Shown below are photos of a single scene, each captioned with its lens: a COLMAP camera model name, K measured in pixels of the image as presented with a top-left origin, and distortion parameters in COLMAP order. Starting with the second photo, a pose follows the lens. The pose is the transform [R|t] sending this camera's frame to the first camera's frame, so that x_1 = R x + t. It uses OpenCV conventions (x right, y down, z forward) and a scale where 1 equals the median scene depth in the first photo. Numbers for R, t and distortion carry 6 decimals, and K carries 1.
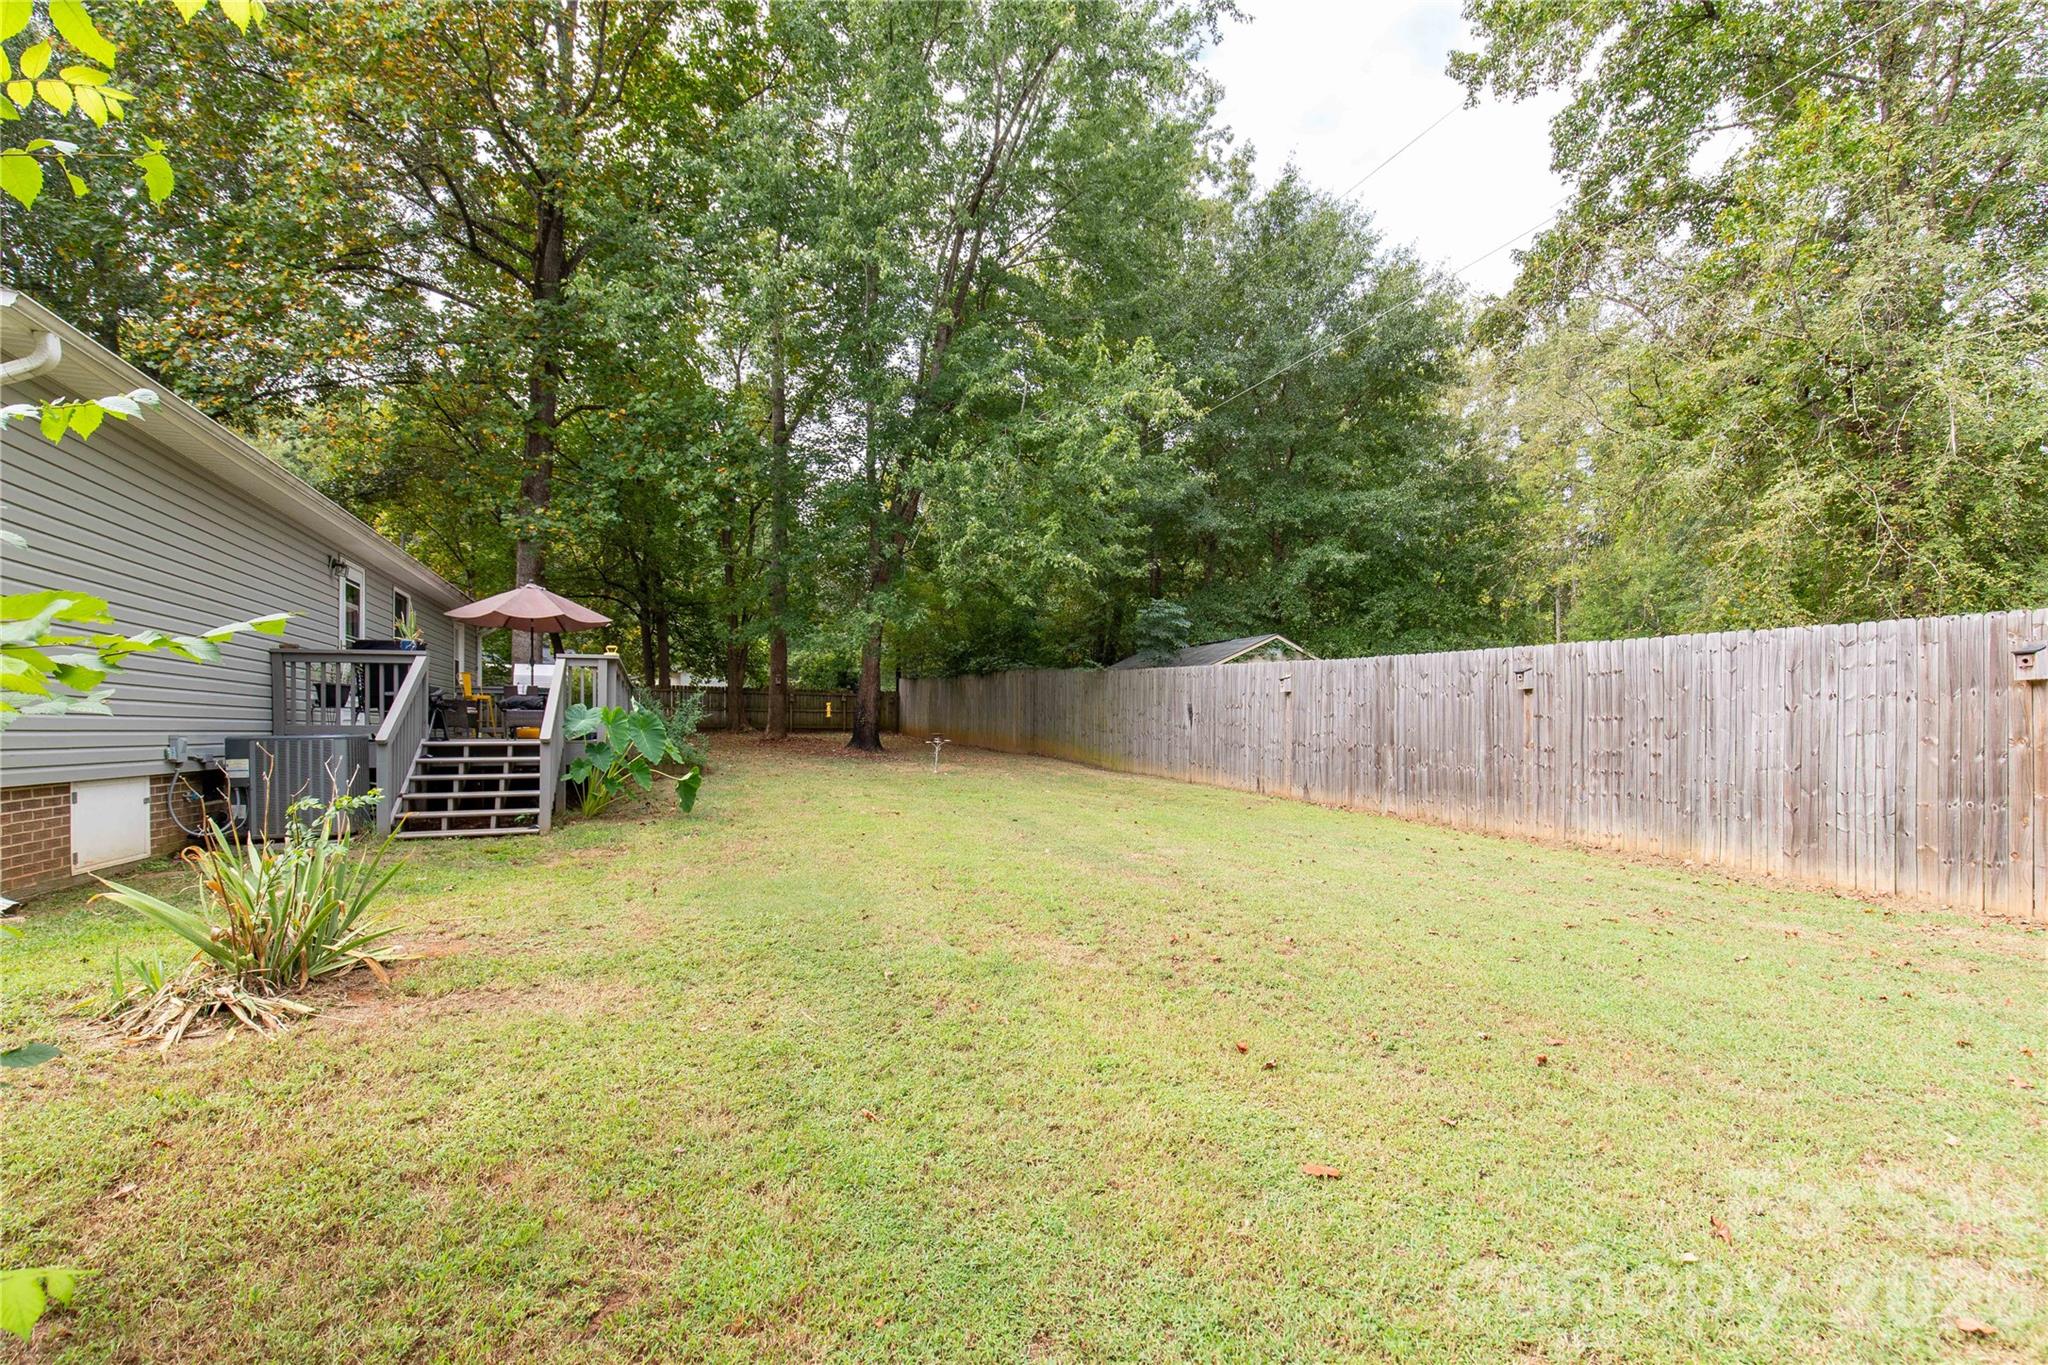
lens RADIAL K [[929.7, 0, 1004.5], [0, 929.7, 713.6], [0, 0, 1]] dist [0.000831, -0.000444]
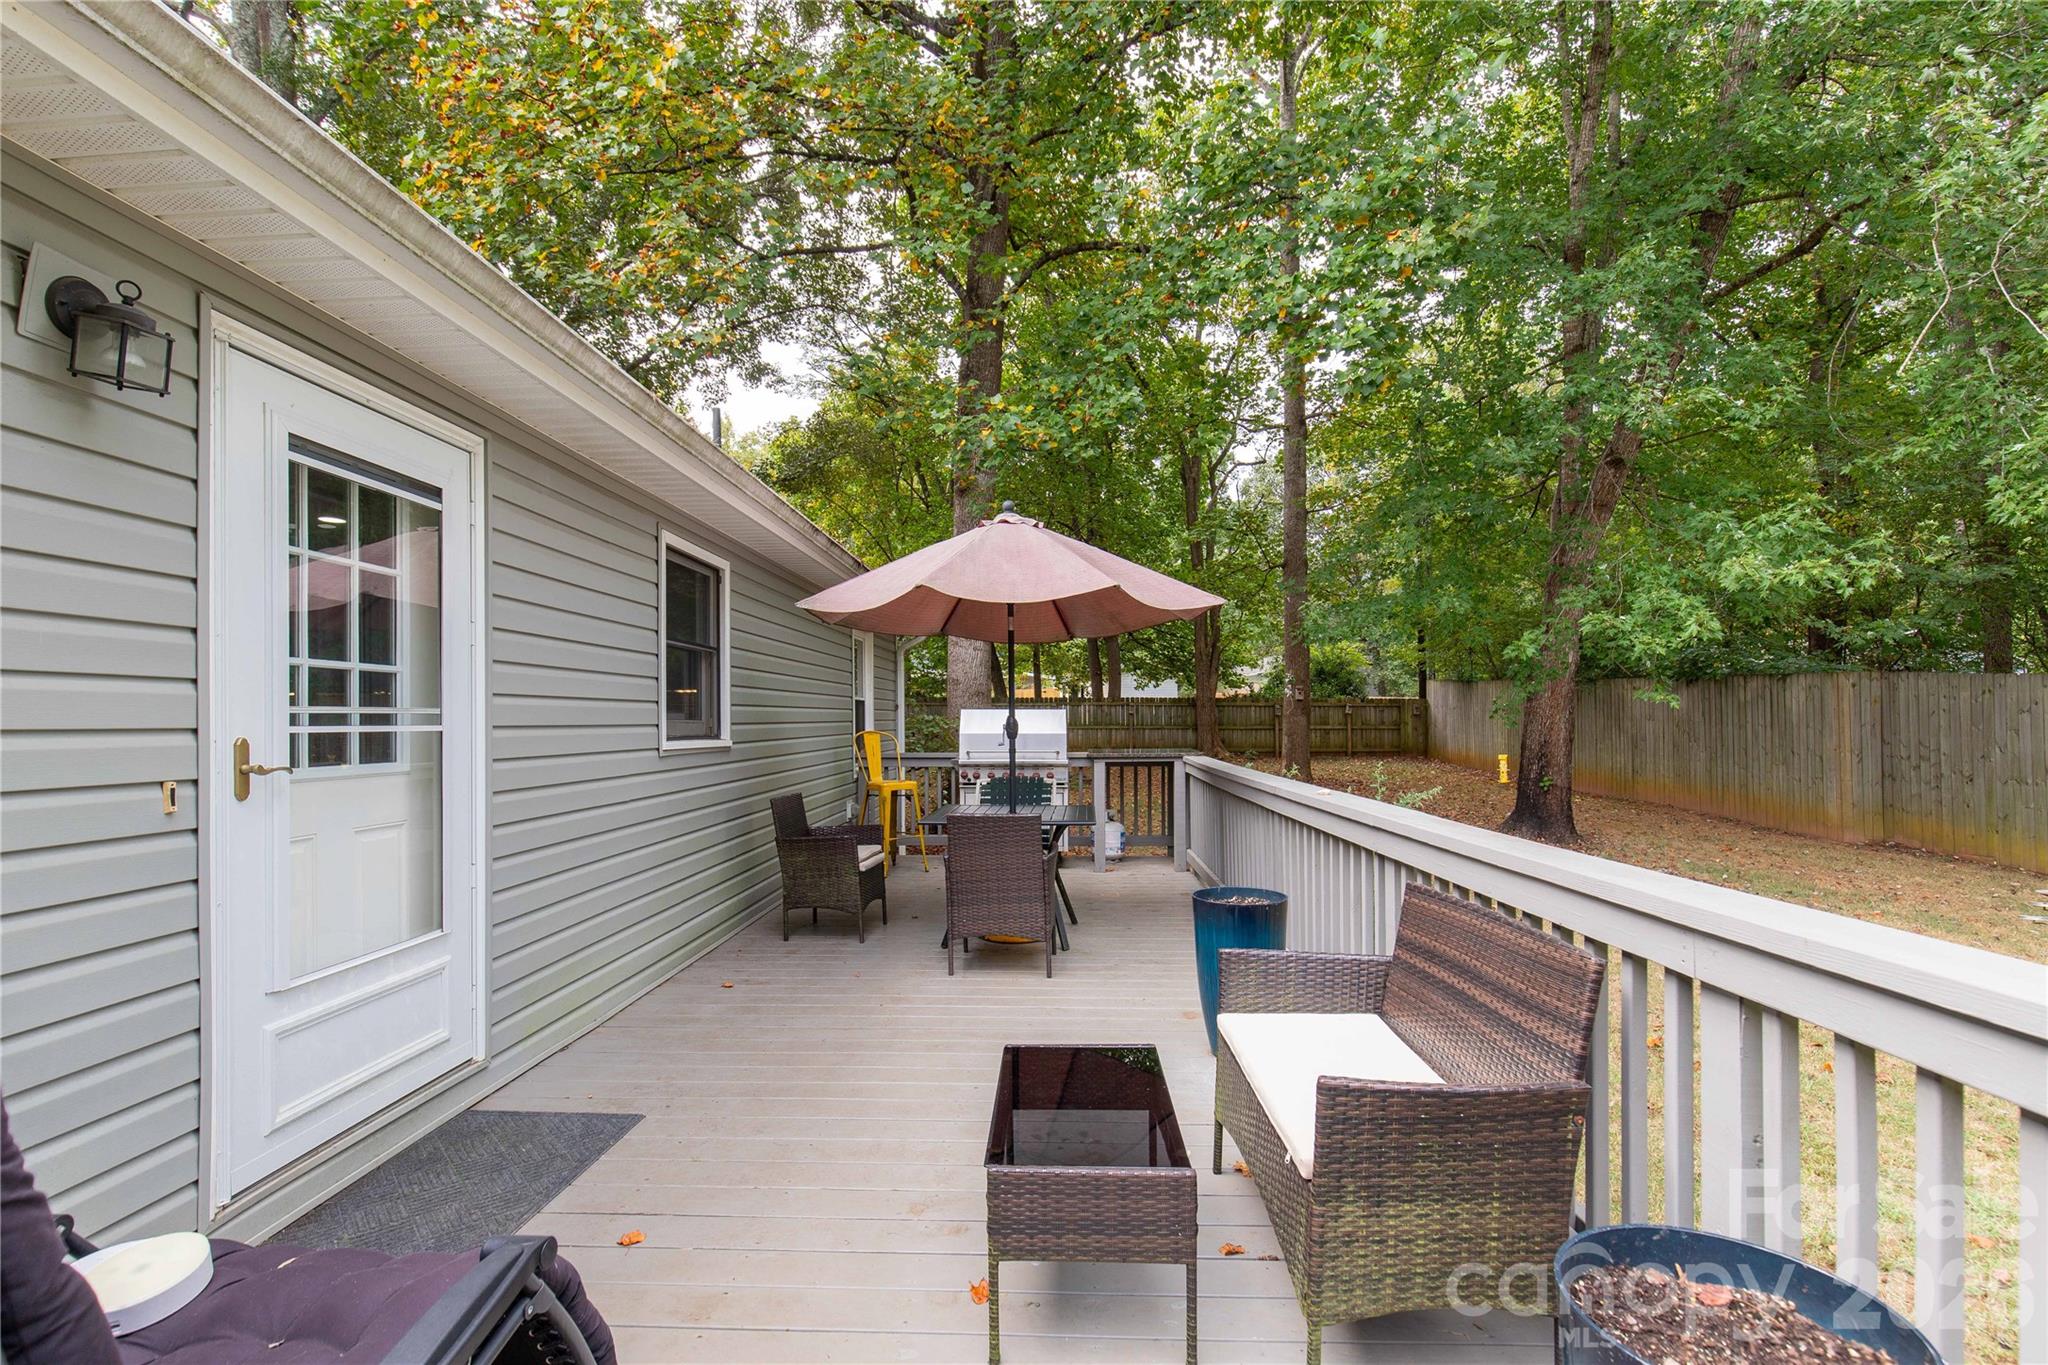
lens RADIAL K [[929.7, 0, 1016.2], [0, 929.7, 711.6], [0, 0, 1]] dist [0.000831, -0.000444]
pose [[0.918298, -0.008665, -0.395794, -0.370131], [0.012278, 0.999903, 0.006597, -0.063953], [0.395698, -0.010918, 0.918316, 0.679335]]
